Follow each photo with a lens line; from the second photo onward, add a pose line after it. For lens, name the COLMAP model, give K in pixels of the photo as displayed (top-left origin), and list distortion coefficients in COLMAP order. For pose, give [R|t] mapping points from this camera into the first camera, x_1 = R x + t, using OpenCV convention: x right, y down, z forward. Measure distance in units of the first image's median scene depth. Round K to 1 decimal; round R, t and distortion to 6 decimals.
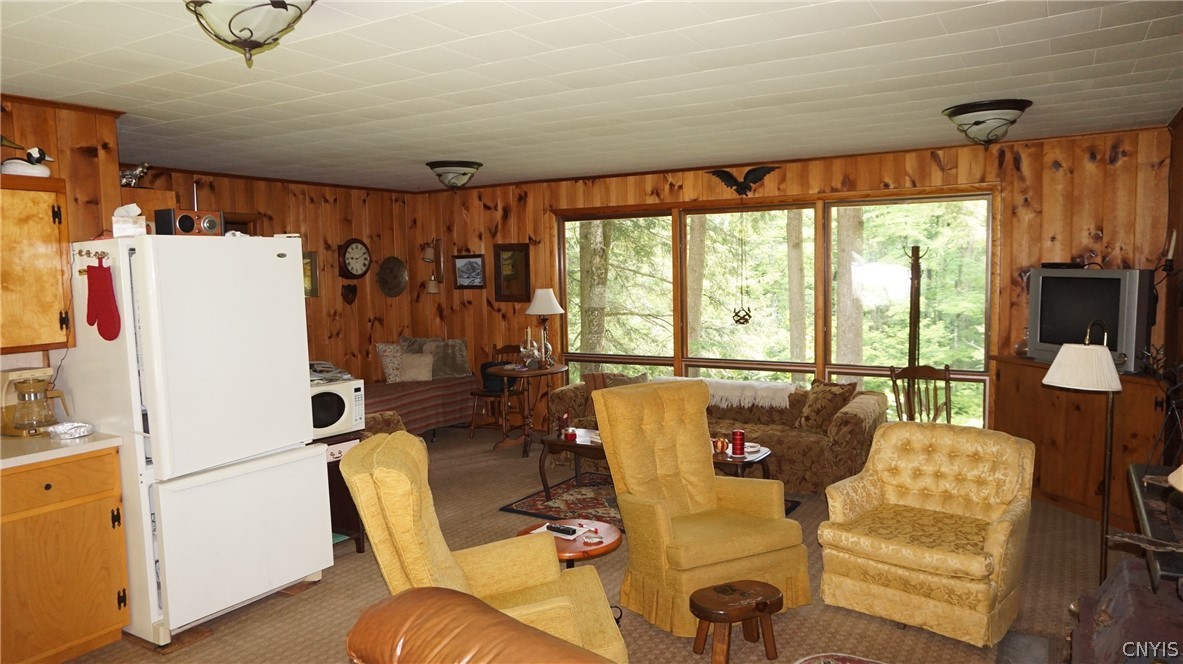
lens RADIAL K [[799.3, 0, 599.8], [0, 799.3, 332.3], [0, 0, 1]] dist [-0.044760, 0.031595]
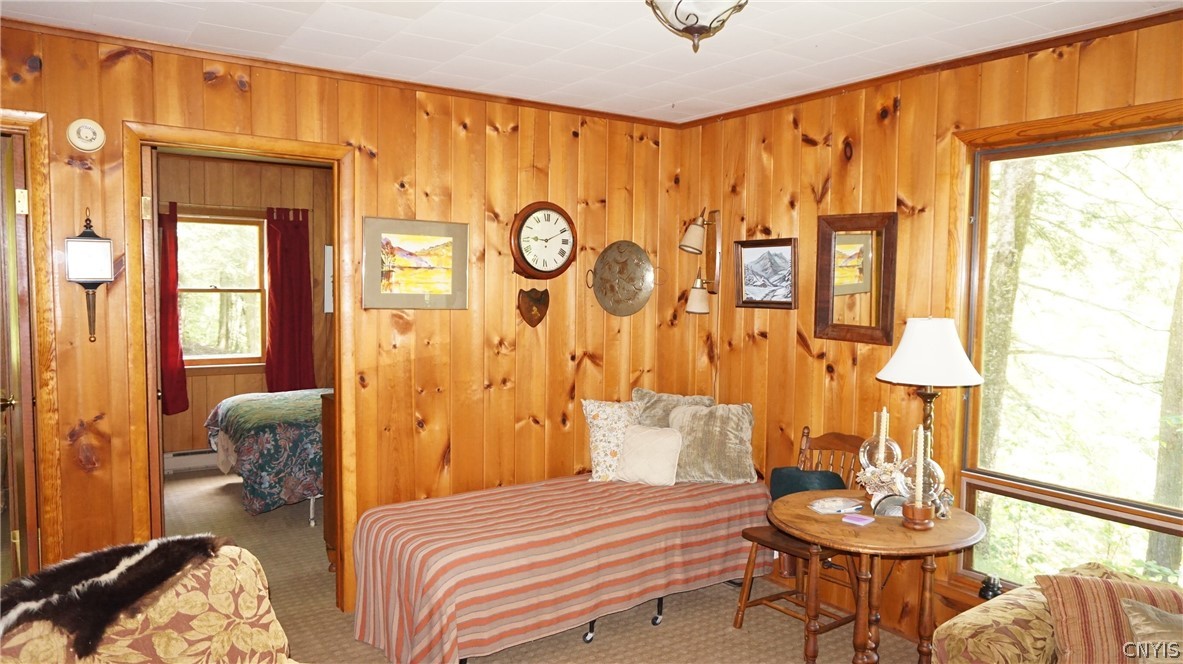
lens RADIAL K [[799.3, 0, 591.5], [0, 799.3, 330.7], [0, 0, 1]] dist [-0.044760, 0.031595]
pose [[0.903409, 0.061433, -0.424356, -0.102124], [-0.068713, 0.997635, -0.001858, -0.067668], [0.423238, 0.030838, 0.905494, 1.064669]]
